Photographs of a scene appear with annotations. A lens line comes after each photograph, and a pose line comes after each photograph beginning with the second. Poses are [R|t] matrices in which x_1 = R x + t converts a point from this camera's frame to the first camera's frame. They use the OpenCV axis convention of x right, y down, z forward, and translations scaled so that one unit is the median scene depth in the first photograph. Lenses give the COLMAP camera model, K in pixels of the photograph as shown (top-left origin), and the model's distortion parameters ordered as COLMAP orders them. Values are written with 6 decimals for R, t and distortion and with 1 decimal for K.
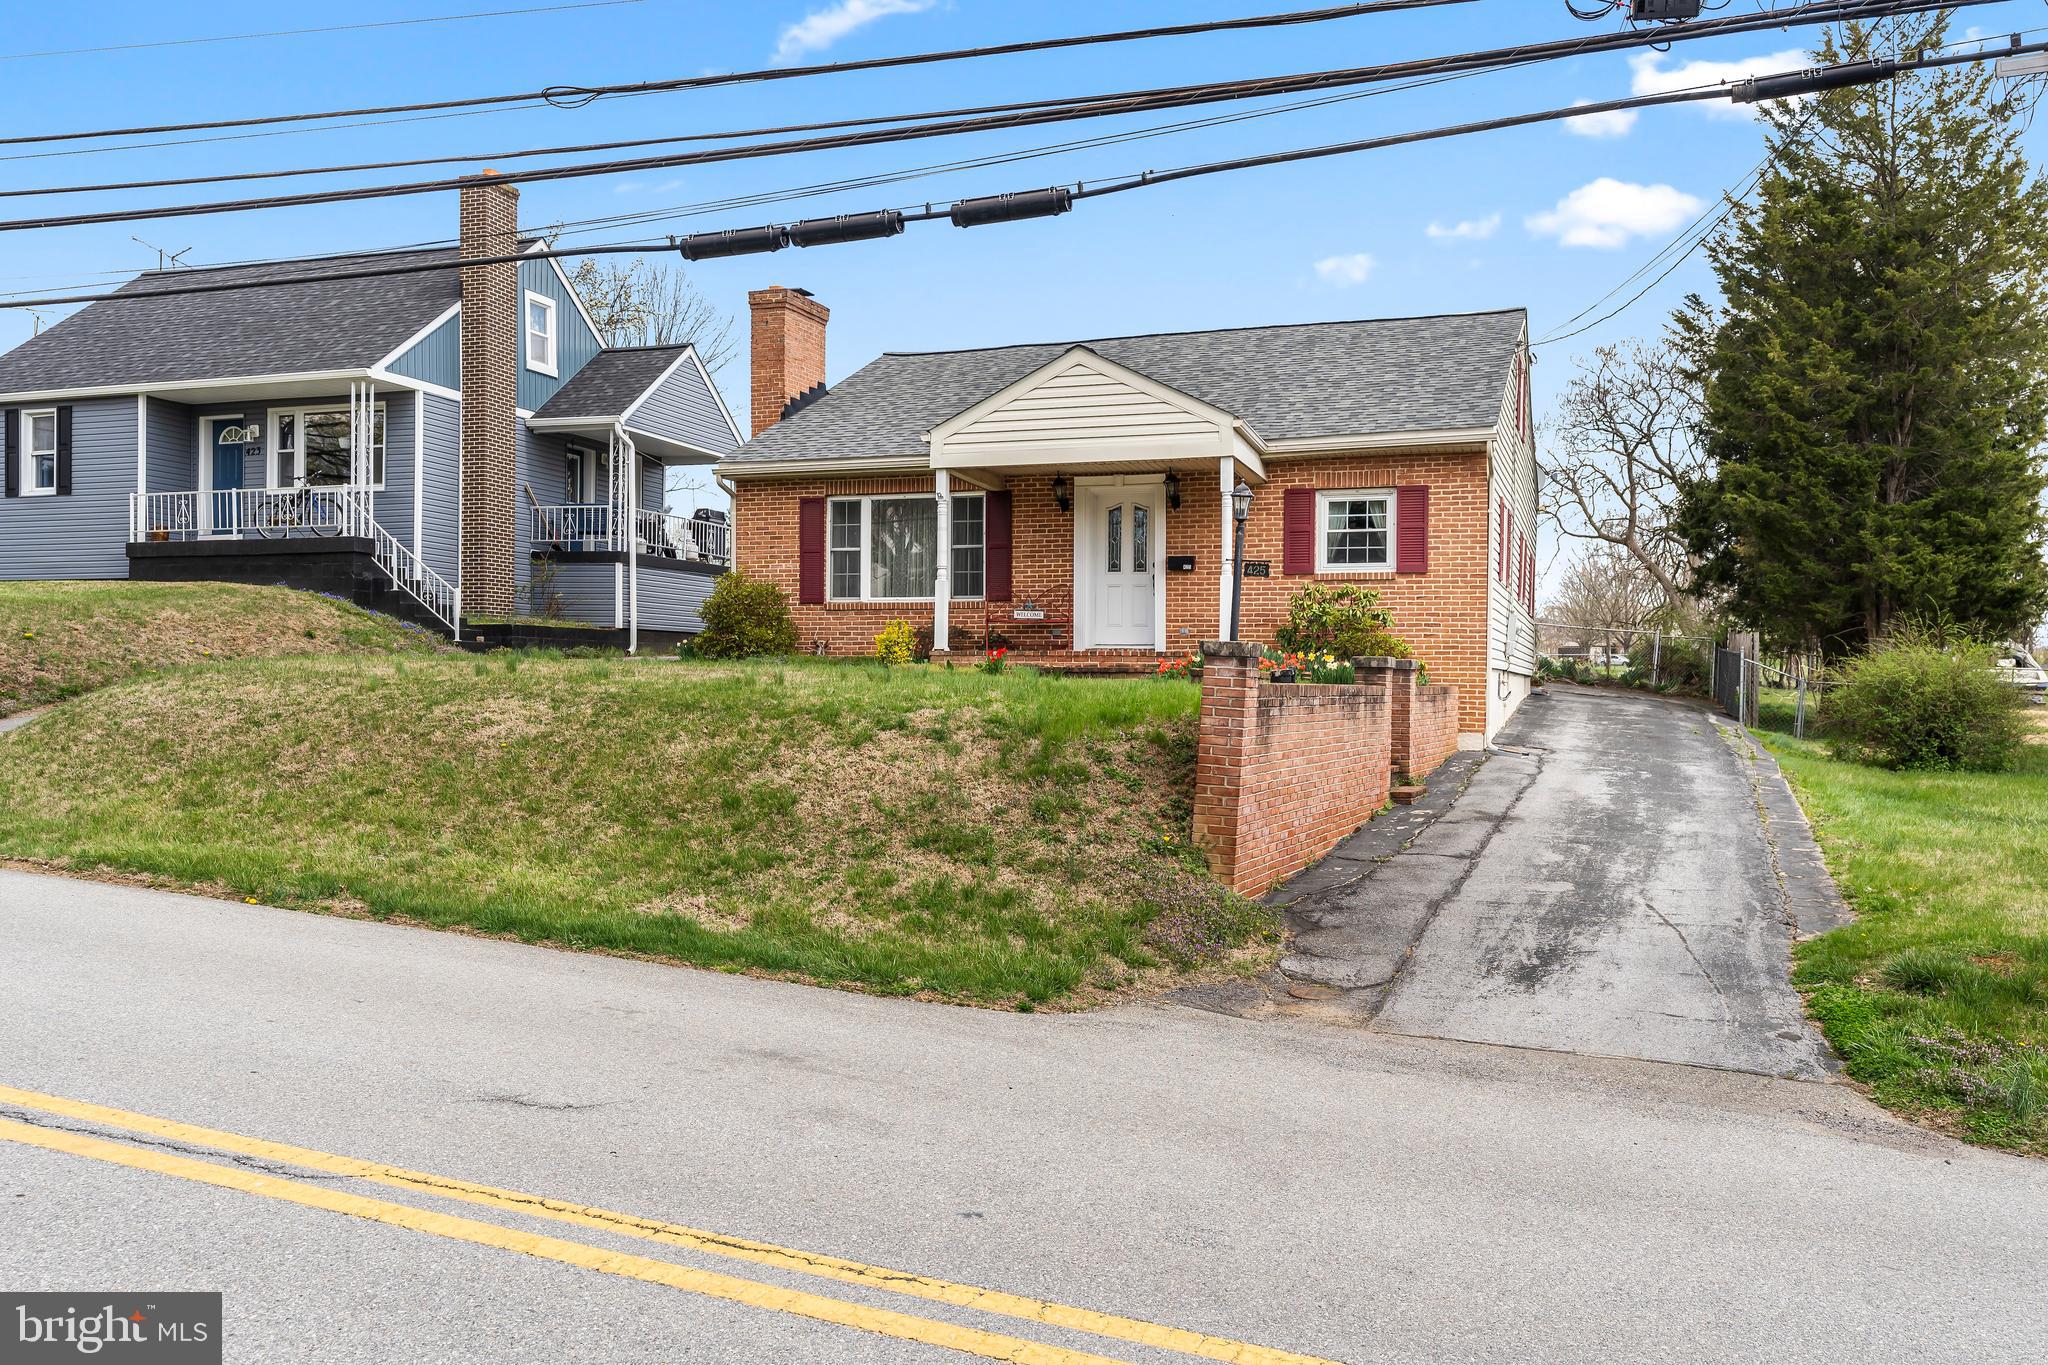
lens RADIAL K [[1604.8, 0, 993.1], [0, 1604.8, 679.3], [0, 0, 1]] dist [0.013249, -0.007535]
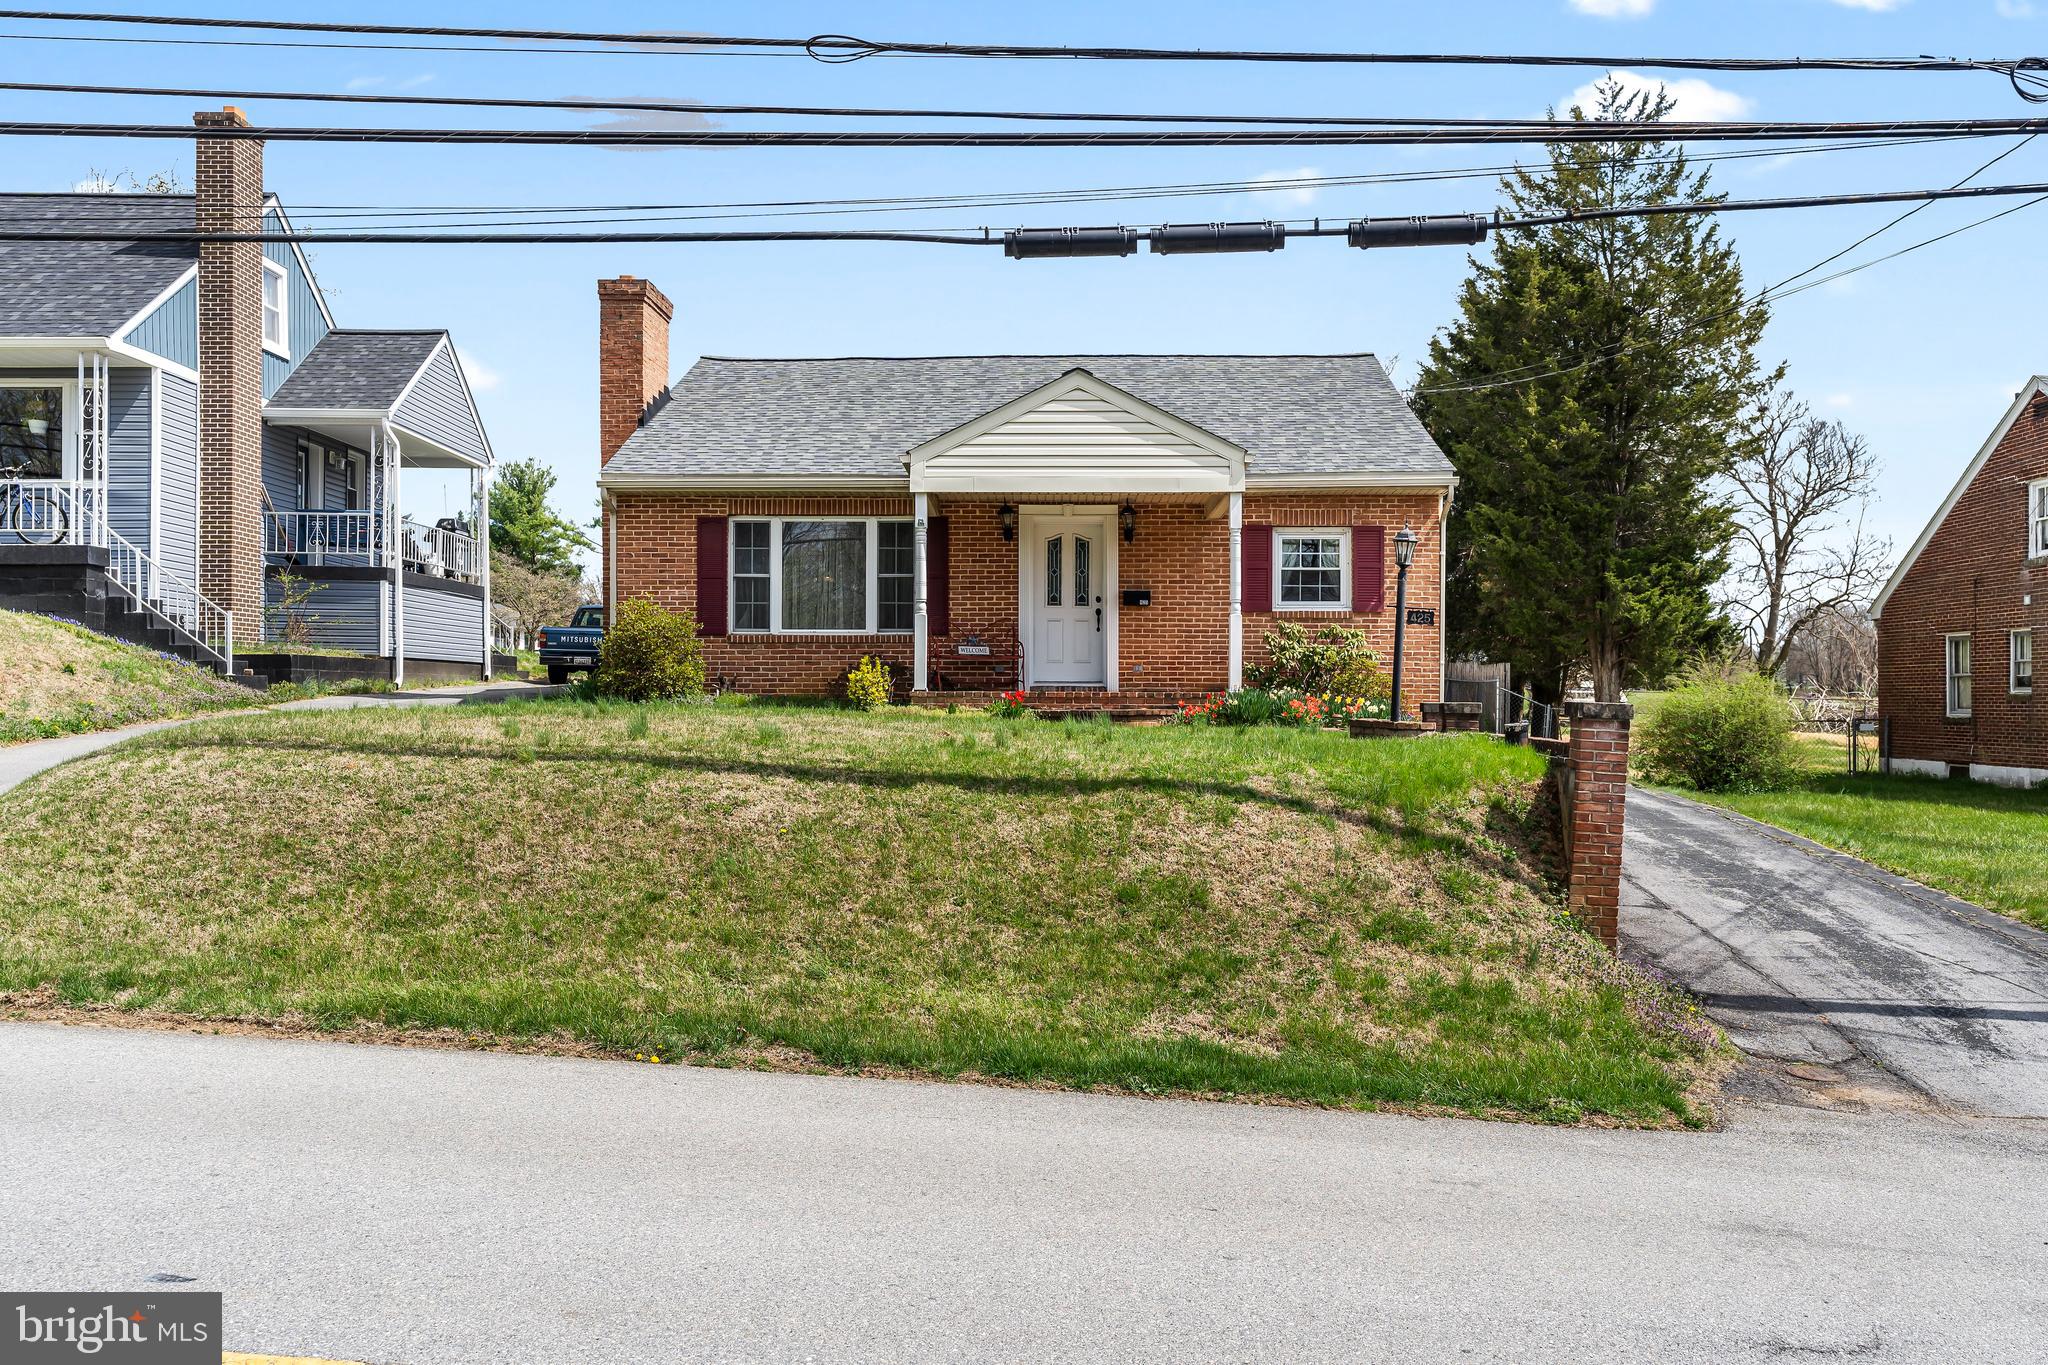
lens RADIAL K [[1604.8, 0, 1013.6], [0, 1604.8, 683.8], [0, 0, 1]] dist [0.013249, -0.007535]
pose [[0.947507, -0.003149, 0.319718, -0.236190], [0.004625, 0.999982, -0.003858, -0.015745], [-0.319700, 0.005134, 0.947505, 0.097232]]
